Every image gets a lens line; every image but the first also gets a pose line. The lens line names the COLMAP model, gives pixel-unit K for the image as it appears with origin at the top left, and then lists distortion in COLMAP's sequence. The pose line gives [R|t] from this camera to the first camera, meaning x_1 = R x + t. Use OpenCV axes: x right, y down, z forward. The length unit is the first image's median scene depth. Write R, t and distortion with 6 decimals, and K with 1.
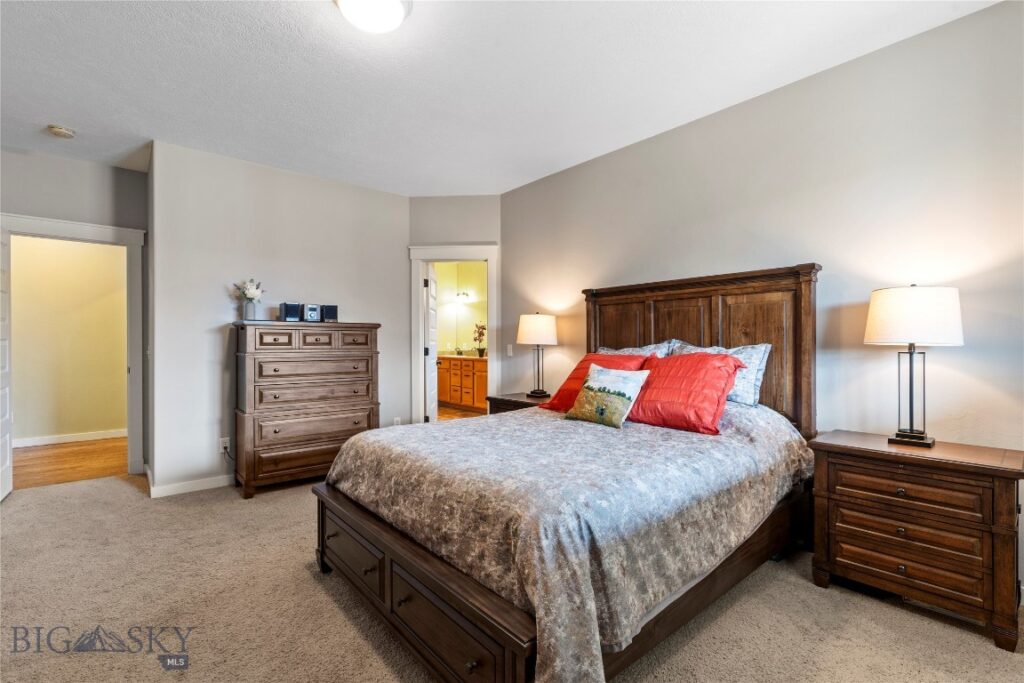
lens RADIAL K [[458.6, 0, 517.9], [0, 458.6, 342.8], [0, 0, 1]] dist [-0.009775, 0.000979]
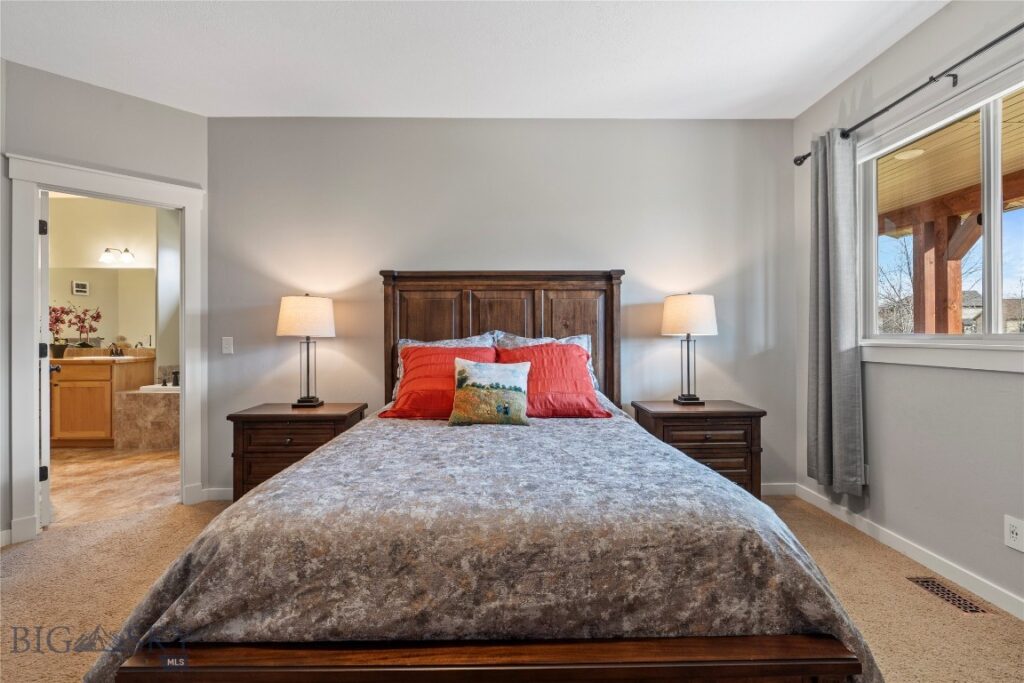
lens RADIAL K [[460.7, 0, 510.4], [0, 460.7, 331.0], [0, 0, 1]] dist [-0.010751, 0.000154]
pose [[0.646737, 0.005389, 0.762694, -0.477043], [0.001592, 0.999963, -0.008415, 0.002559], [-0.762712, 0.006656, 0.646704, 0.391992]]
